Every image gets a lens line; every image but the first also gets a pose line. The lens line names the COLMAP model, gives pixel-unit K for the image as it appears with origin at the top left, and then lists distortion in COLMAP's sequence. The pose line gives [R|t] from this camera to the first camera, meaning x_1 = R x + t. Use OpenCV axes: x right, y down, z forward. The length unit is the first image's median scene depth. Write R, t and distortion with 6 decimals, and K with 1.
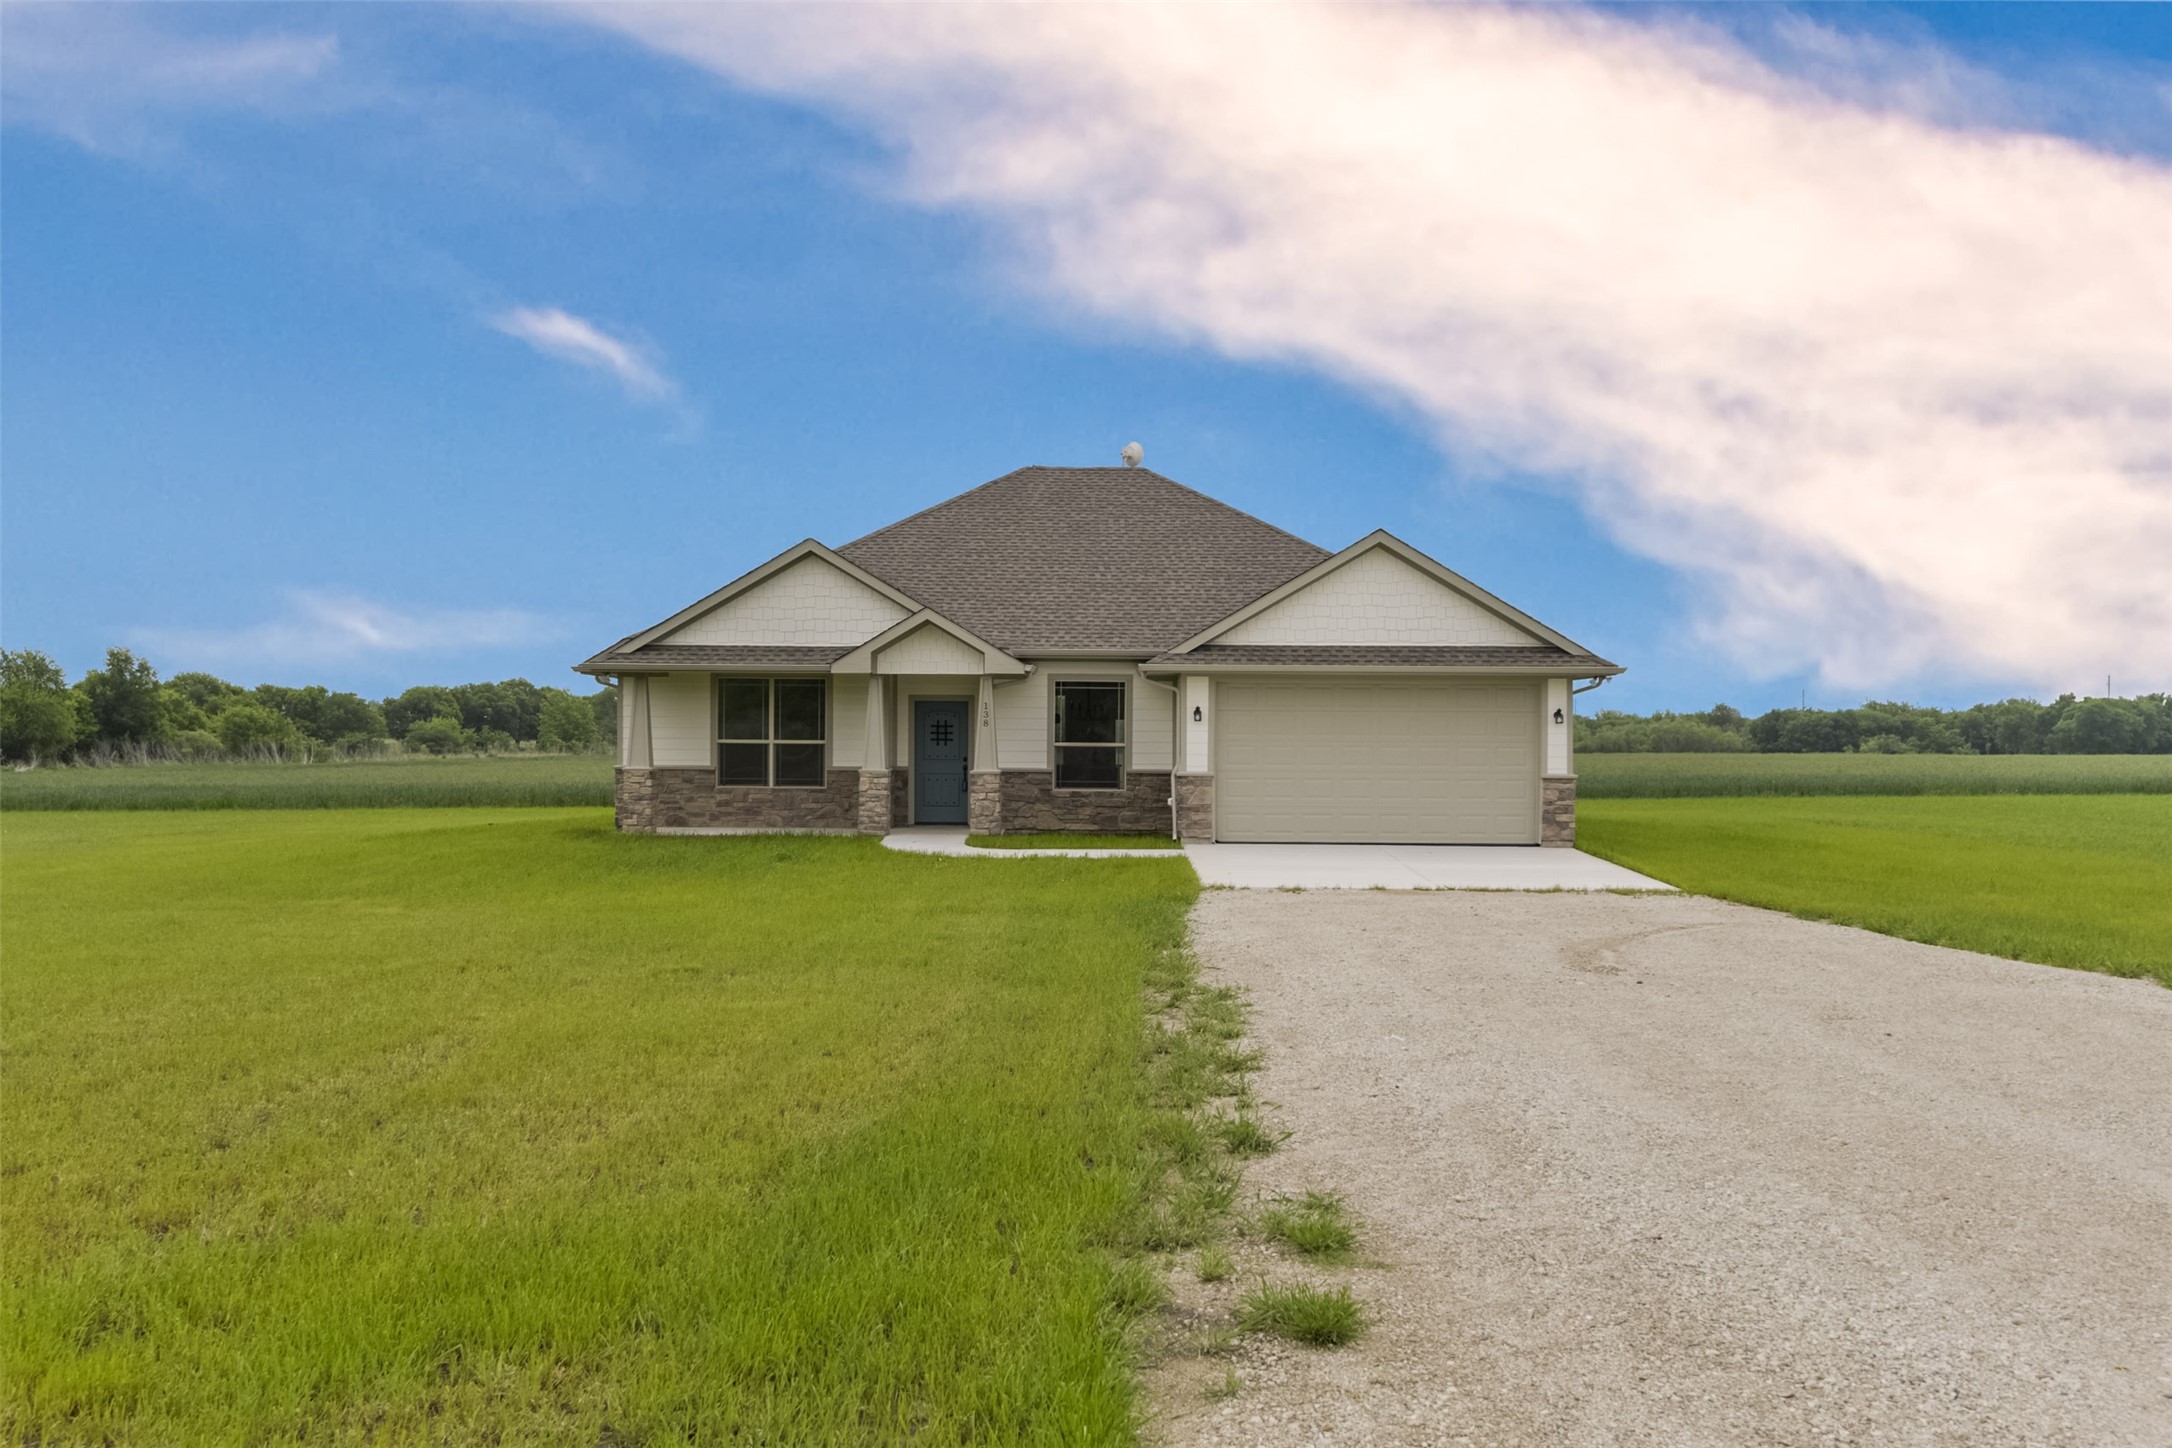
lens RADIAL K [[2065.0, 0, 1086.0], [0, 2065.0, 724.0], [0, 0, 1]] dist [-0.004273, -0.001172]
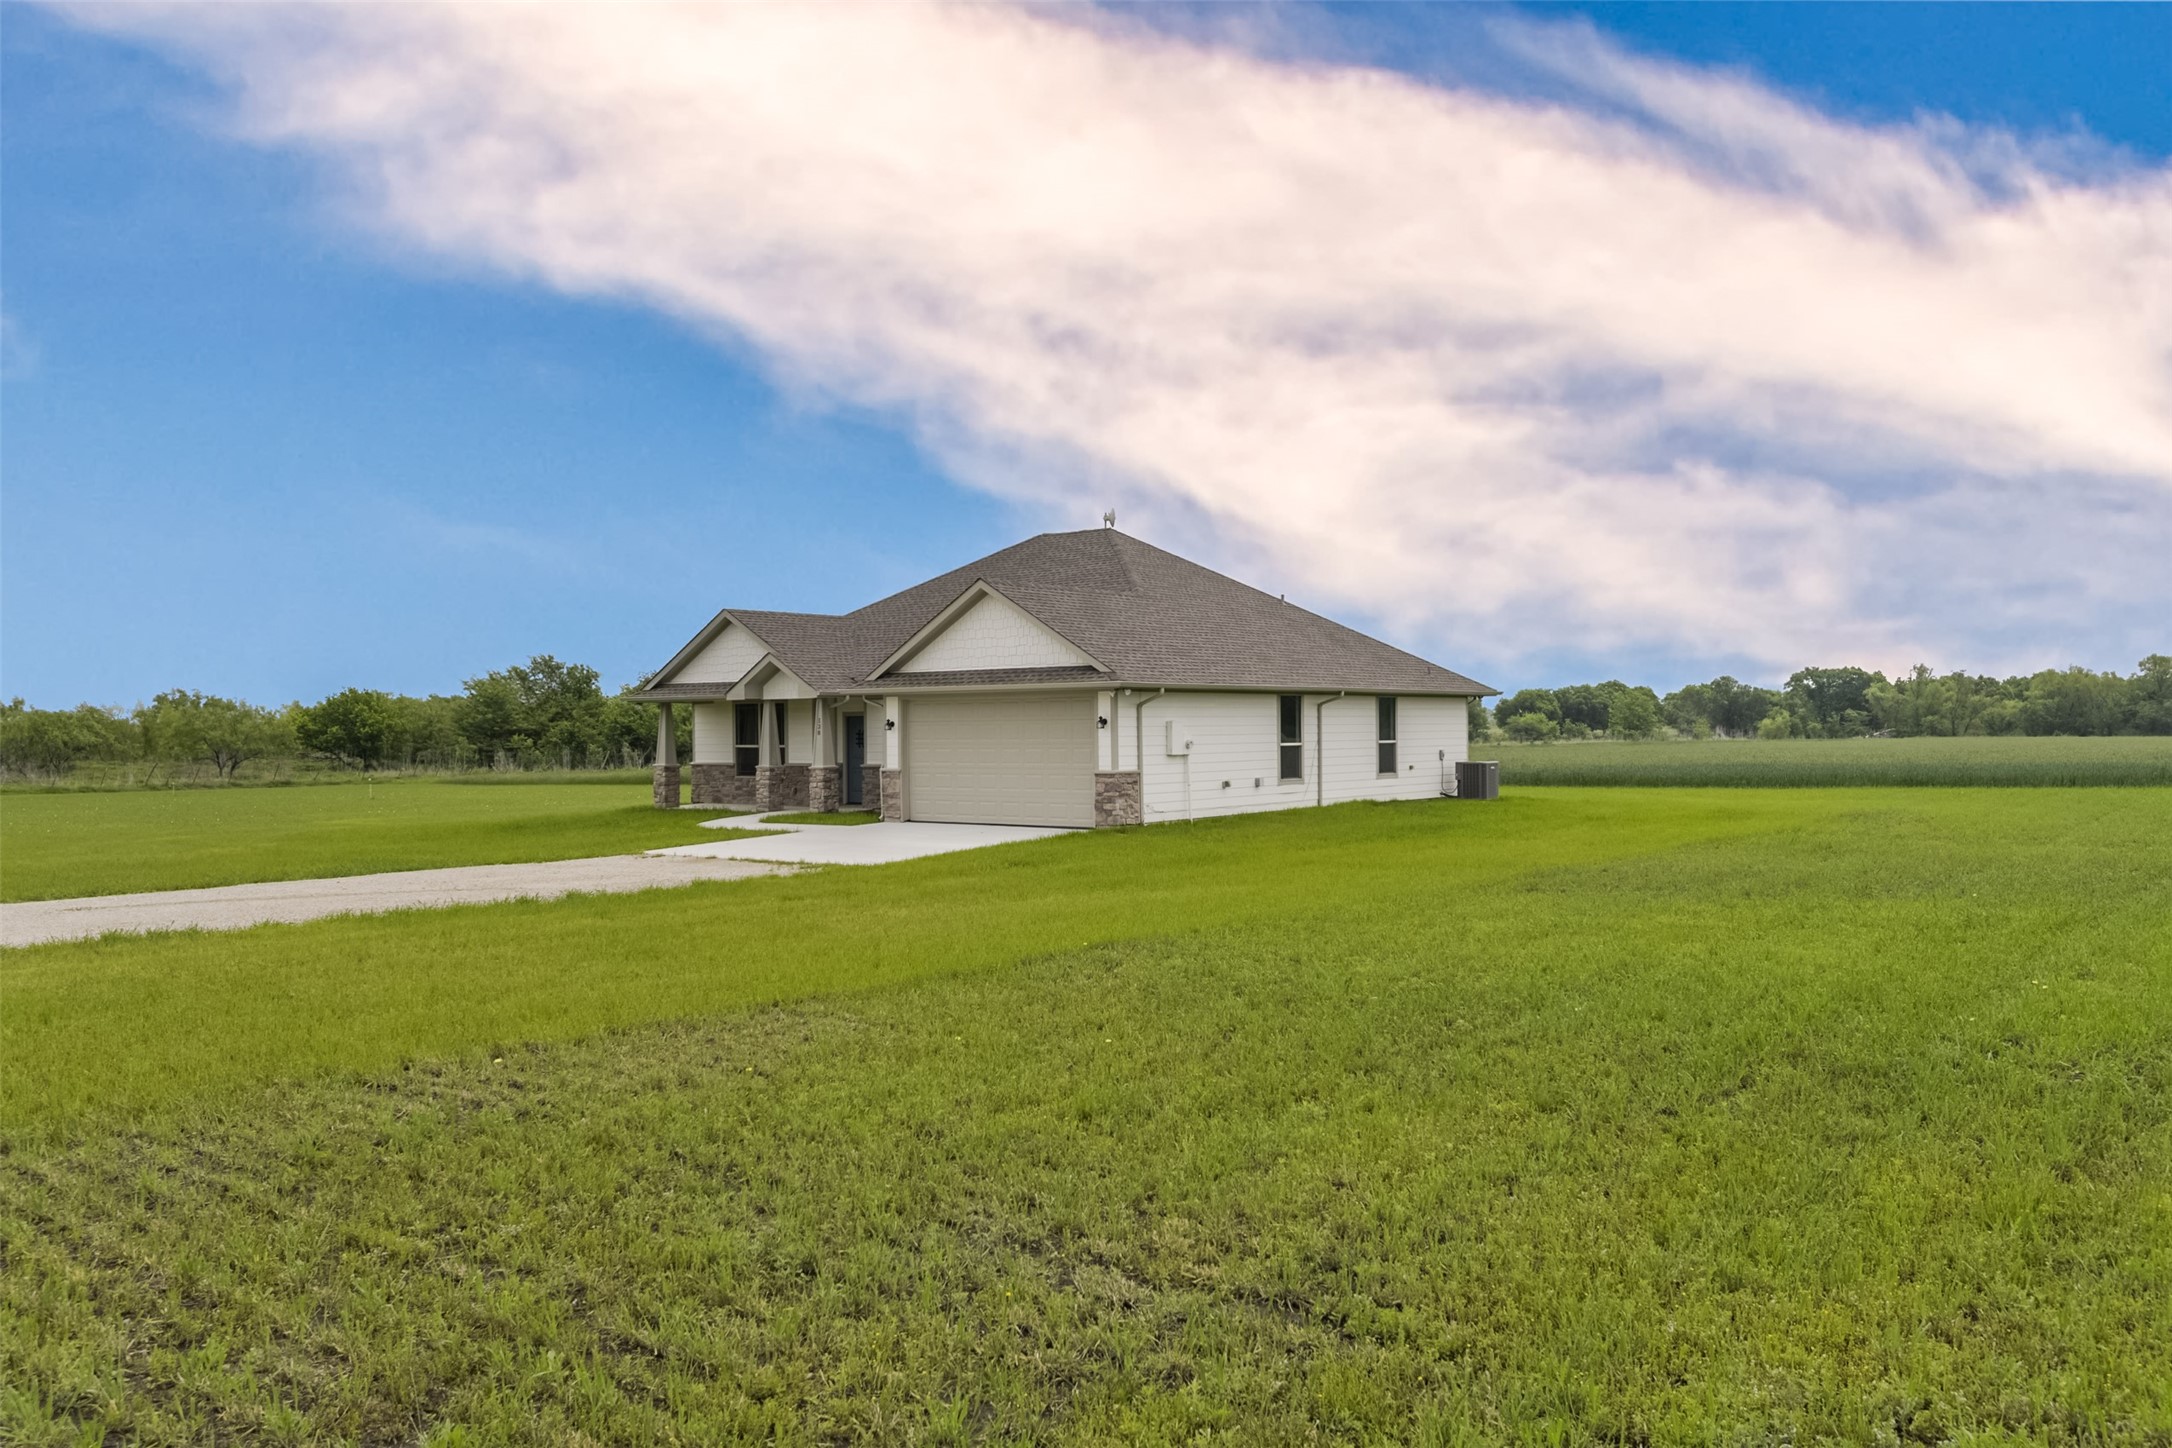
lens RADIAL K [[1640.3, 0, 1086.0], [0, 1640.3, 724.0], [0, 0, 1]] dist [-0.114247, 0.000146]
pose [[0.810253, -0.015329, -0.585879, 0.747416], [0.017977, 0.999838, -0.001298, -0.001614], [0.585804, -0.009480, 0.810397, 0.207244]]
